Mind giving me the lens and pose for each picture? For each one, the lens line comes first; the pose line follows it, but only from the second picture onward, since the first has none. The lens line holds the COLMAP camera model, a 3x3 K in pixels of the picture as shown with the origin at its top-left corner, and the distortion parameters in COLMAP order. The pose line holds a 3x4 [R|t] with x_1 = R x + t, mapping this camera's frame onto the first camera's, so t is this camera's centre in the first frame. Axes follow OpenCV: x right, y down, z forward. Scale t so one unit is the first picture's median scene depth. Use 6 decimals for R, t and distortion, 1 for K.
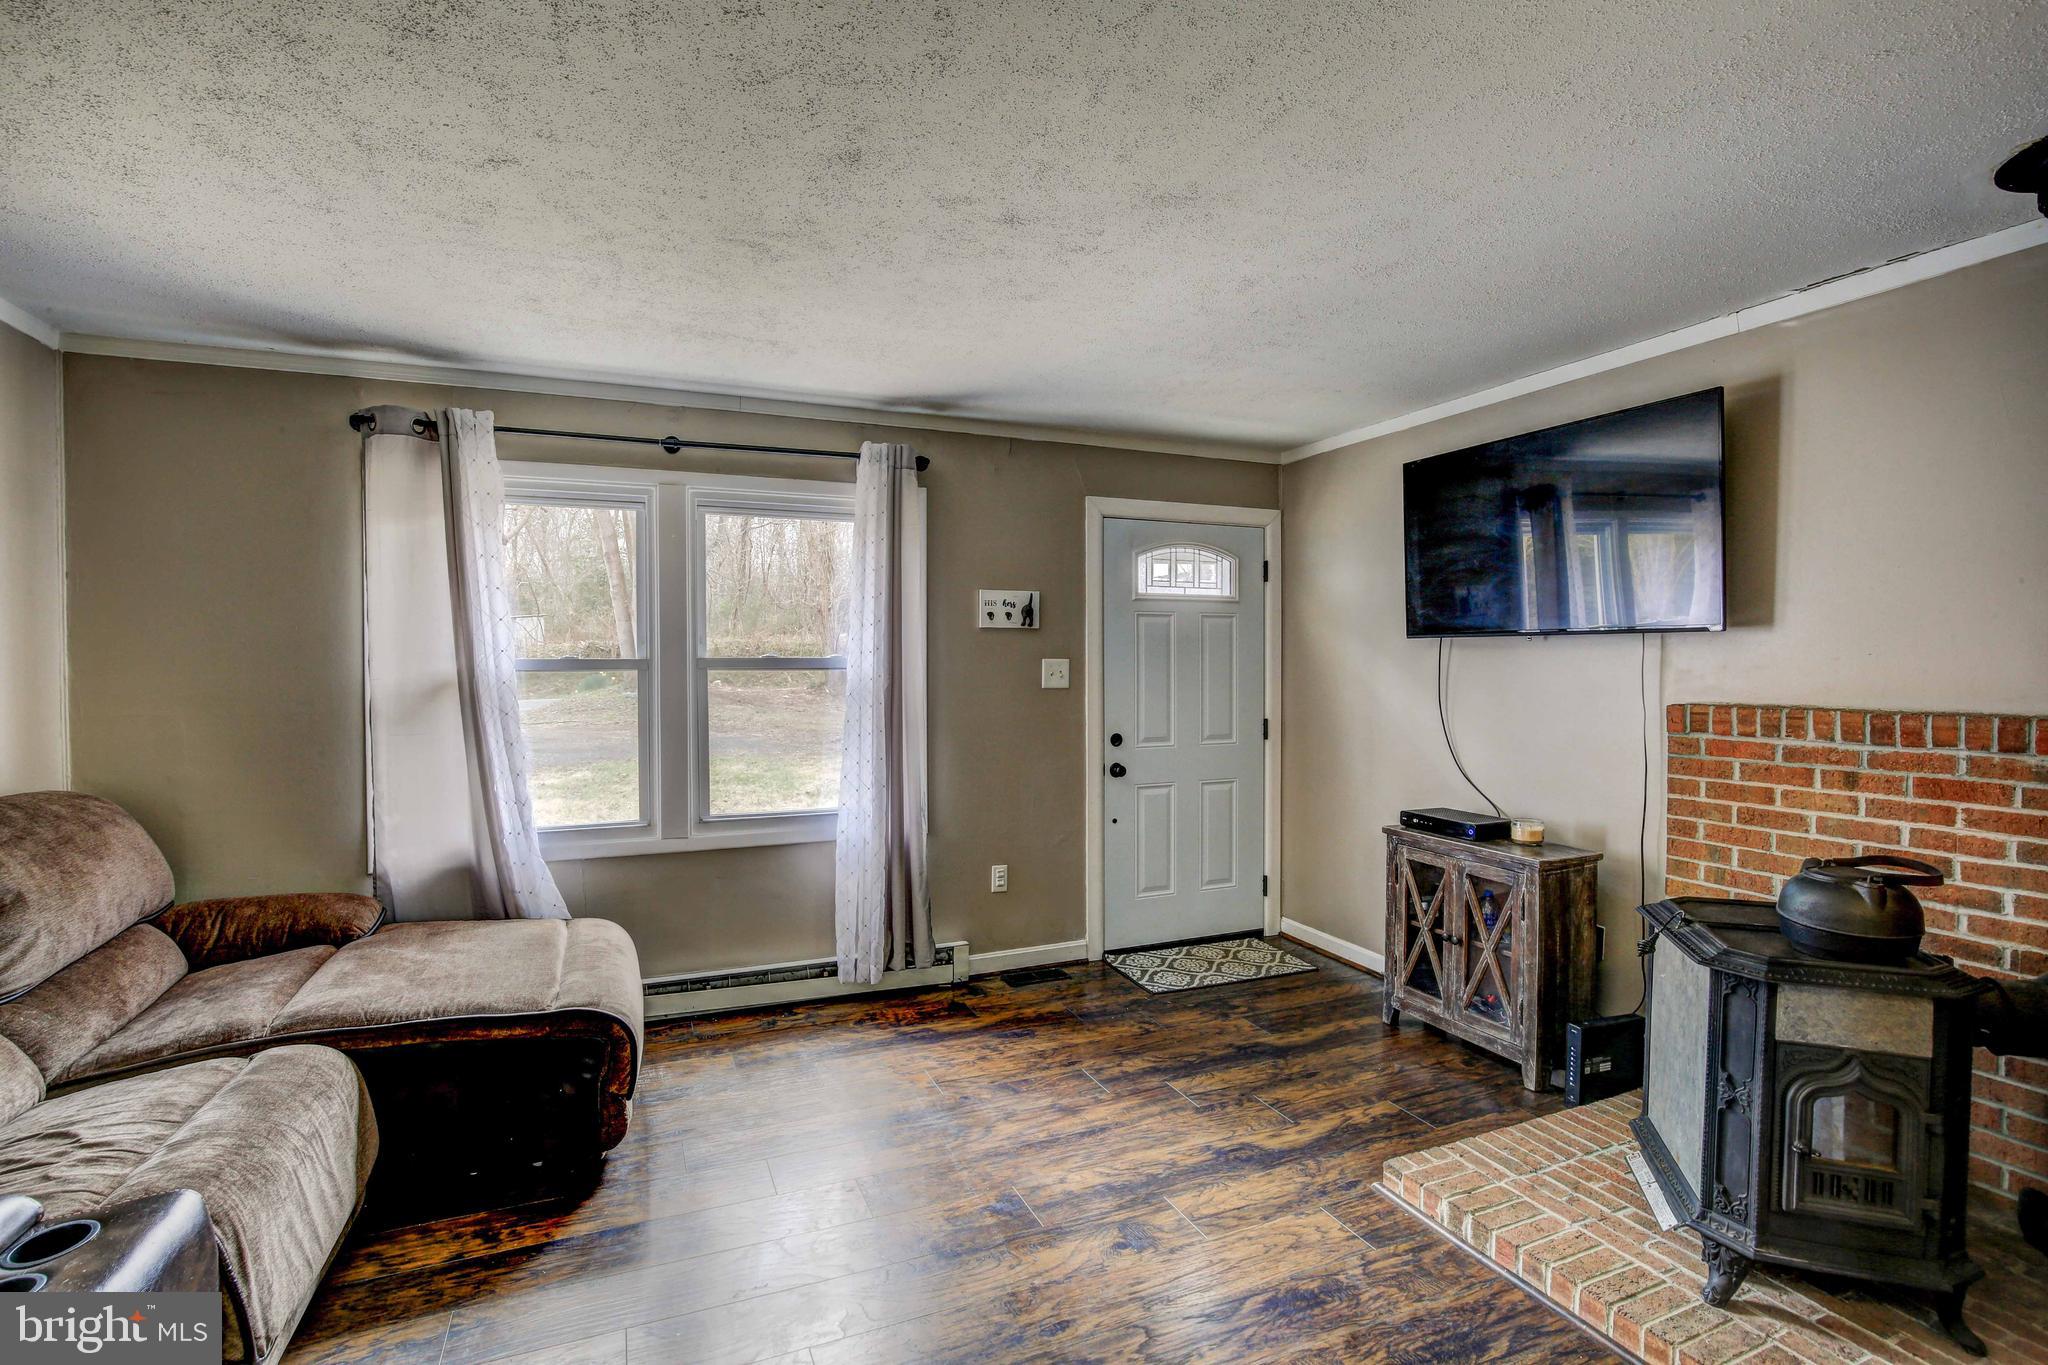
lens RADIAL K [[948.7, 0, 1008.2], [0, 948.7, 673.6], [0, 0, 1]] dist [-0.031933, 0.005884]
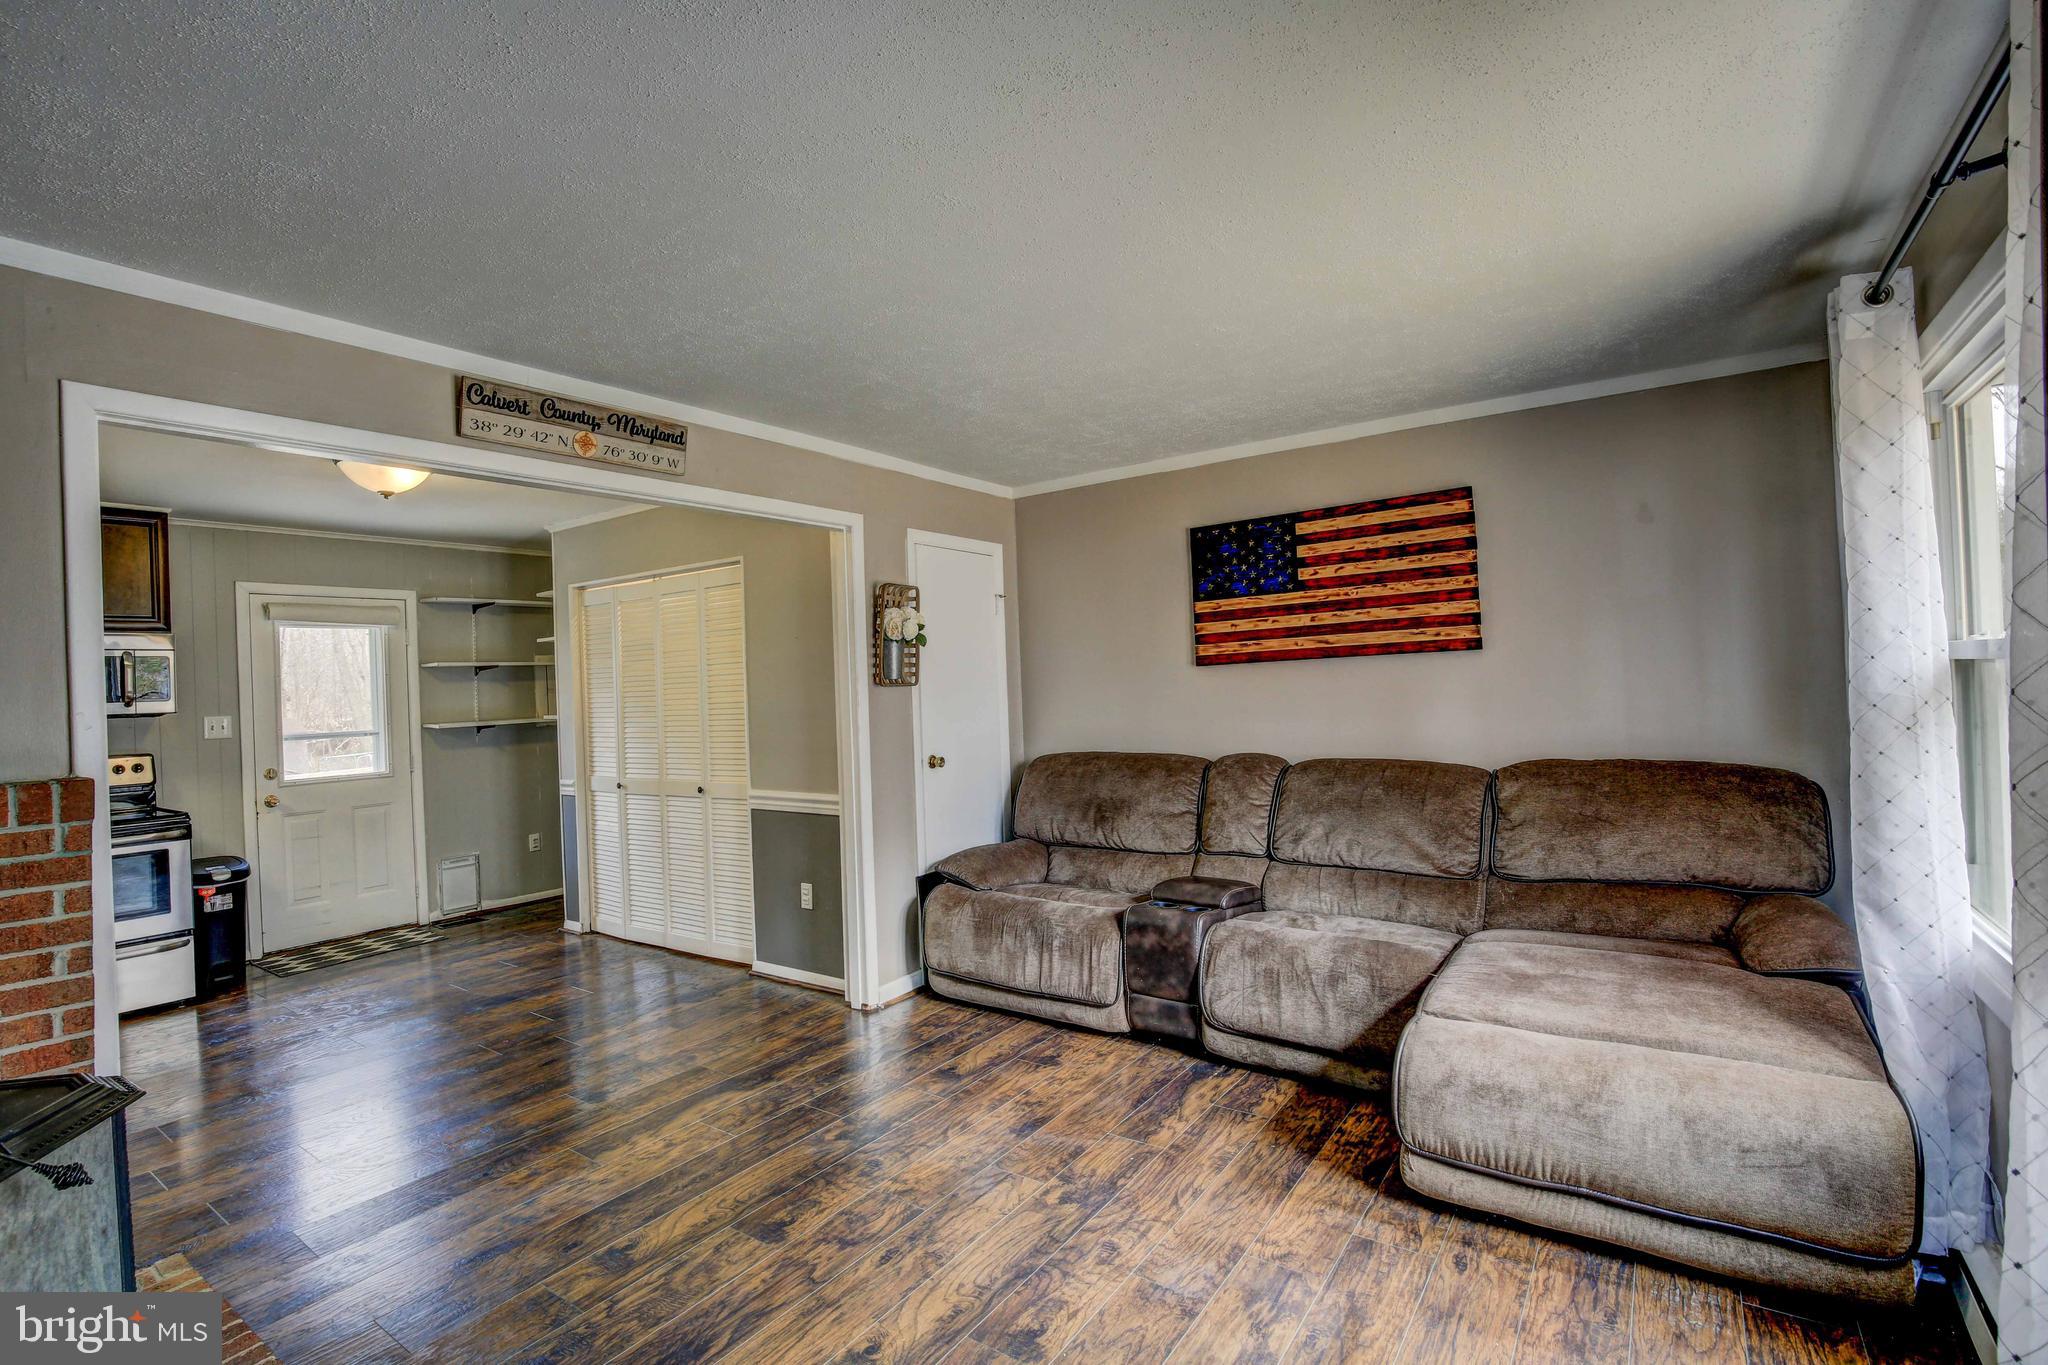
lens RADIAL K [[948.7, 0, 1013.2], [0, 948.7, 681.4], [0, 0, 1]] dist [-0.031933, 0.005884]
pose [[-0.849750, 0.032098, -0.526209, 0.304241], [0.033763, 0.999409, 0.006440, -0.015026], [0.526104, -0.012294, -0.850331, 1.235830]]
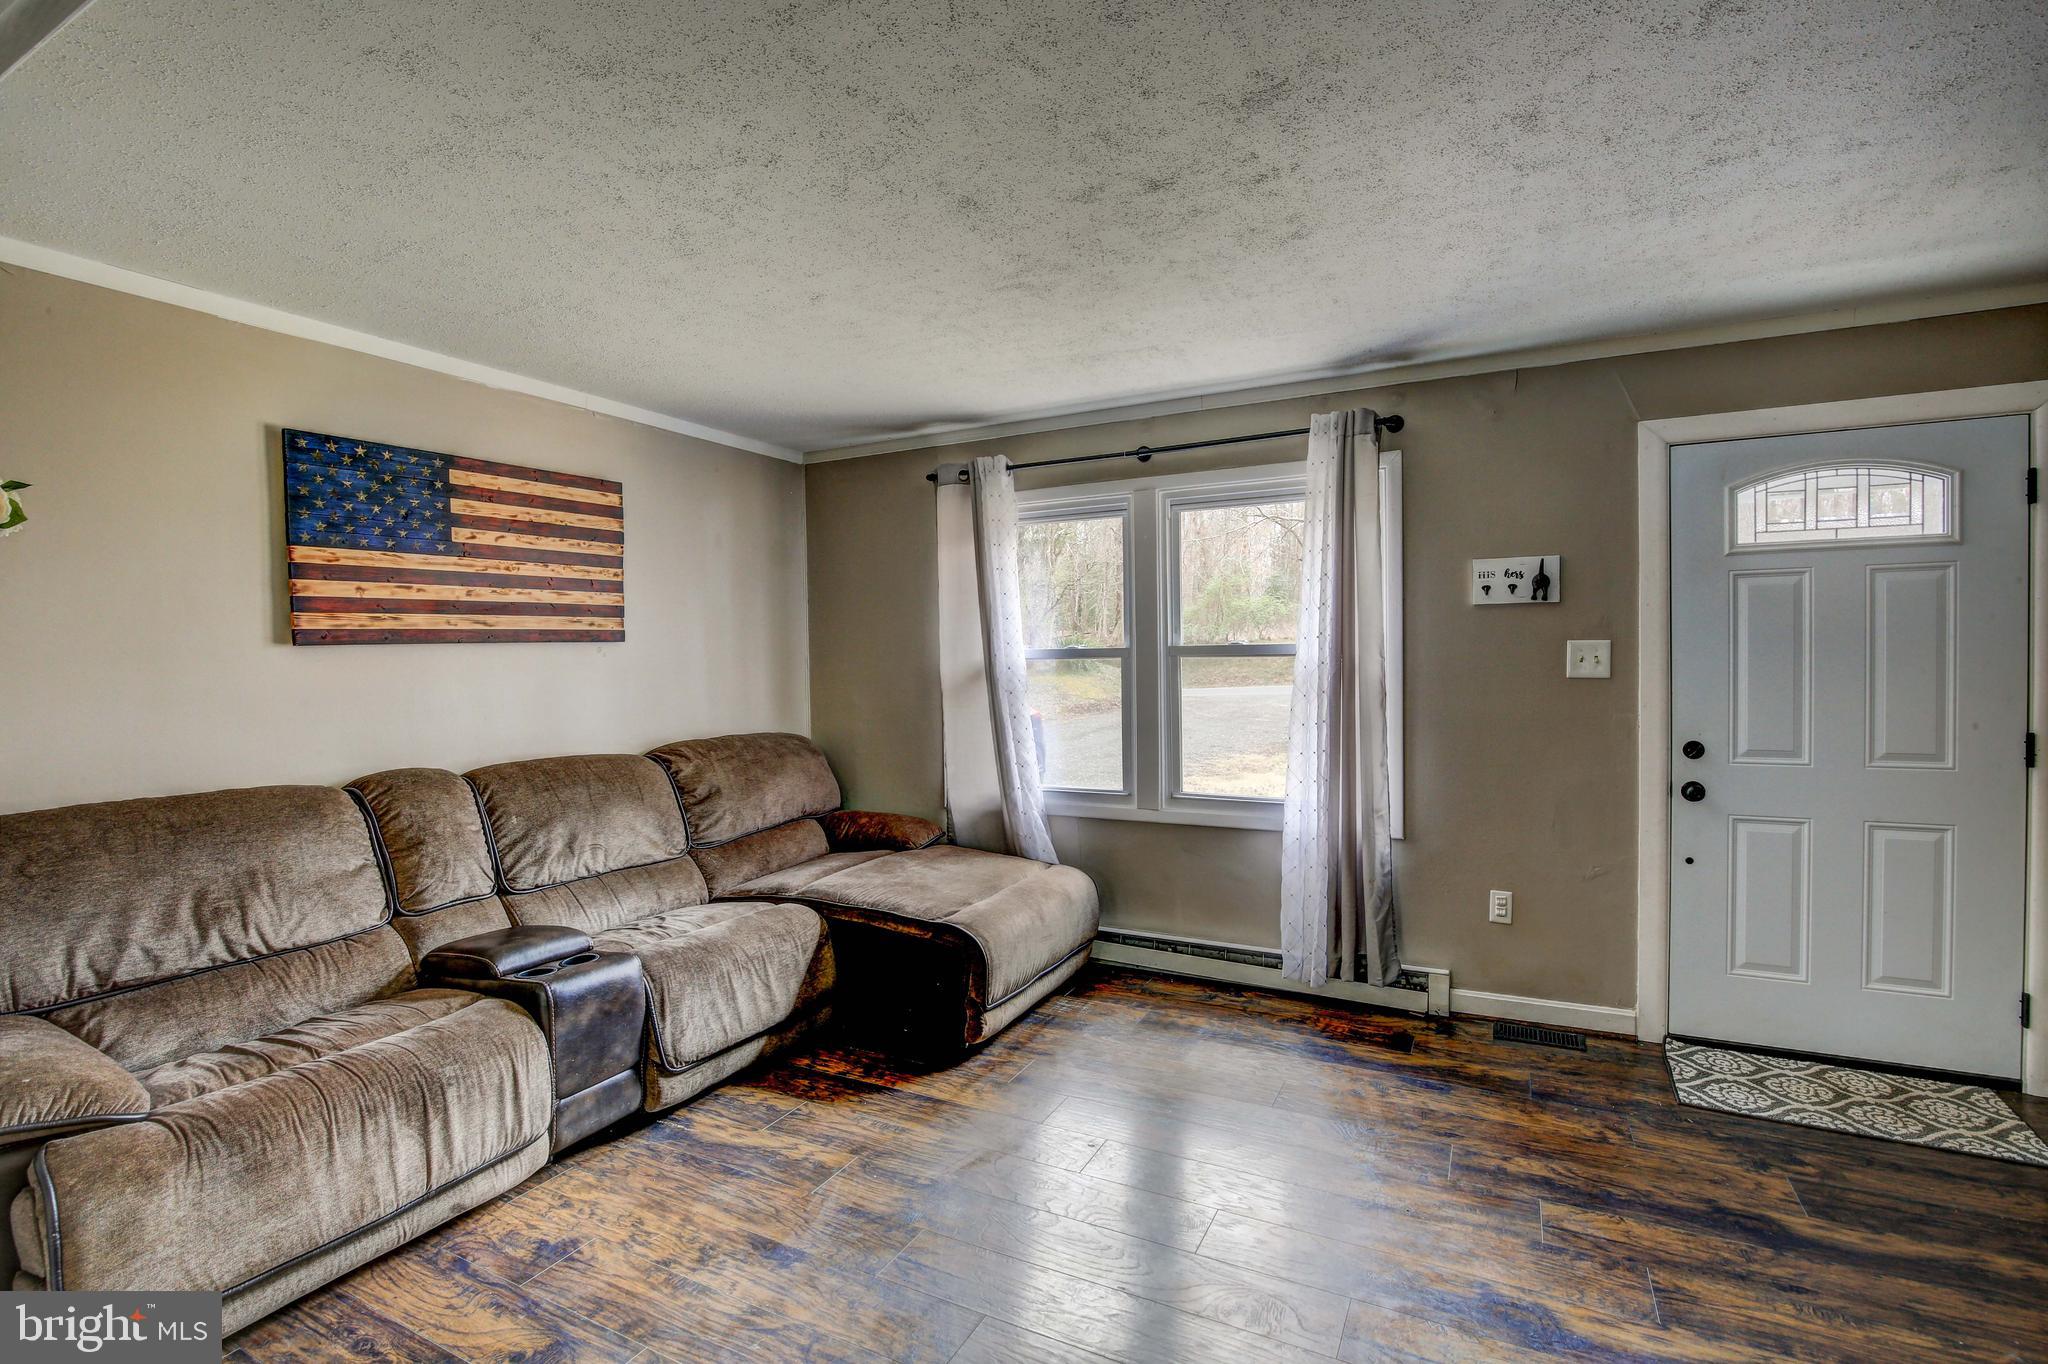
lens RADIAL K [[948.7, 0, 1015.6], [0, 948.7, 671.7], [0, 0, 1]] dist [-0.031933, 0.005884]
pose [[0.636458, 0.006616, -0.771283, 0.446662], [0.005109, 0.999905, 0.012793, -0.002348], [0.771295, -0.012083, 0.636363, 0.193100]]
